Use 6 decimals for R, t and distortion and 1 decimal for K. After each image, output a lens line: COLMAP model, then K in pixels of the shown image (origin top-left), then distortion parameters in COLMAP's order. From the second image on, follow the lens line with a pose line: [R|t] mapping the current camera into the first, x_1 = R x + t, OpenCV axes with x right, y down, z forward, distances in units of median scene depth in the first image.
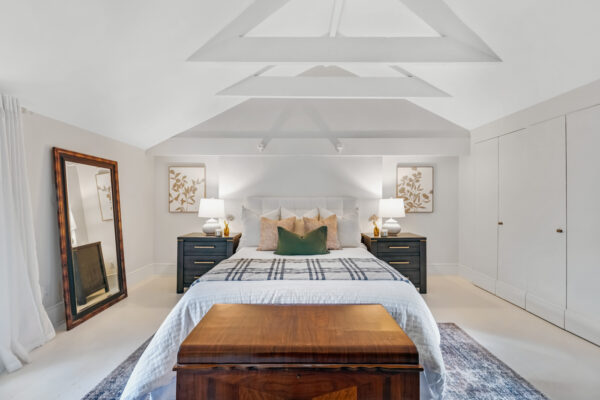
lens RADIAL K [[250.9, 0, 302.1], [0, 250.9, 198.3], [0, 0, 1]] dist [-0.012774, 0.000682]
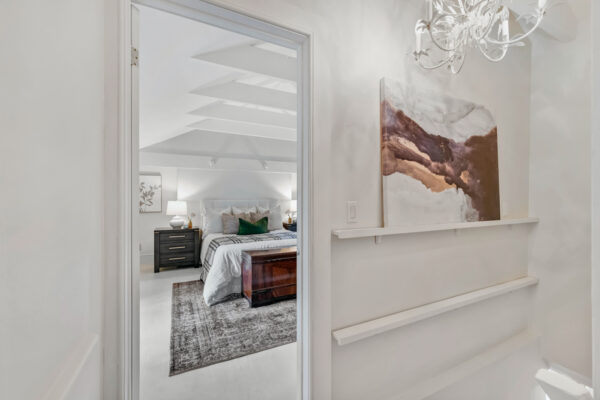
lens RADIAL K [[250.9, 0, 298.7], [0, 250.9, 200.1], [0, 0, 1]] dist [-0.012774, 0.000682]
pose [[0.893875, -0.006193, 0.448274, -0.358339], [0.006746, 0.999977, 0.000362, 0.001496], [-0.448266, 0.002700, 0.893896, -0.450752]]
